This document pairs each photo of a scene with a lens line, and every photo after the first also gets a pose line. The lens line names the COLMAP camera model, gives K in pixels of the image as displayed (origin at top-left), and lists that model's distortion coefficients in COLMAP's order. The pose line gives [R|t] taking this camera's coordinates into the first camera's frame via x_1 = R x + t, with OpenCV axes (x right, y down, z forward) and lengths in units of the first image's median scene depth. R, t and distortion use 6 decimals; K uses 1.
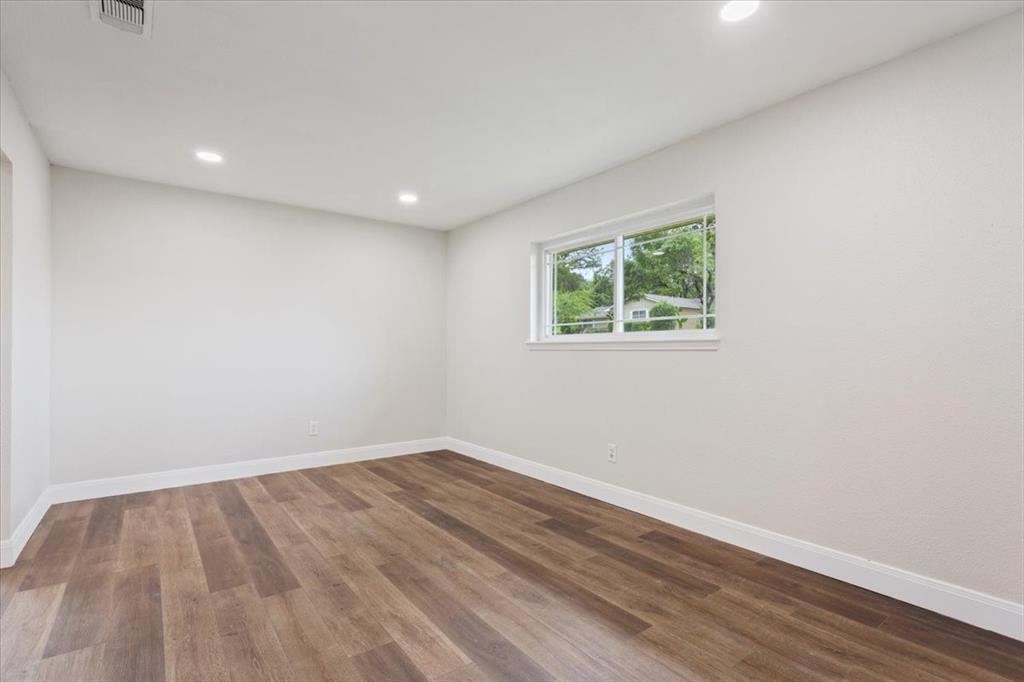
lens RADIAL K [[495.5, 0, 511.6], [0, 495.5, 344.1], [0, 0, 1]] dist [-0.002594, 0.000612]
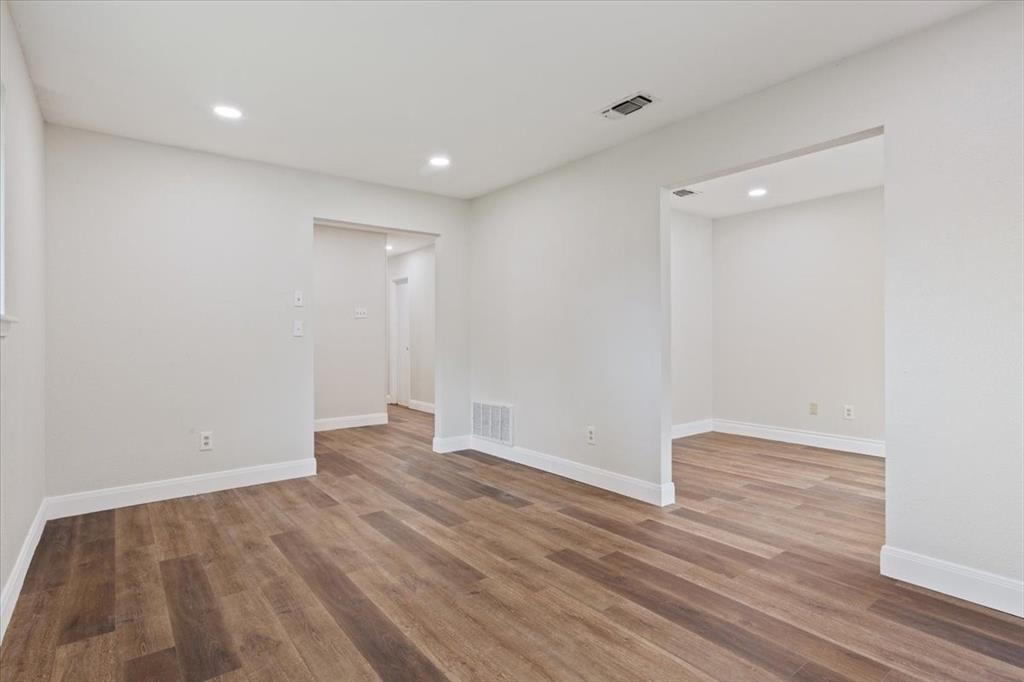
lens RADIAL K [[495.5, 0, 512.4], [0, 495.5, 340.5], [0, 0, 1]] dist [-0.002594, 0.000612]
pose [[-0.999267, 0.004569, -0.038011, -0.294239], [0.004805, 0.999970, -0.006120, 0.012361], [0.037982, -0.006298, -0.999259, 1.974652]]
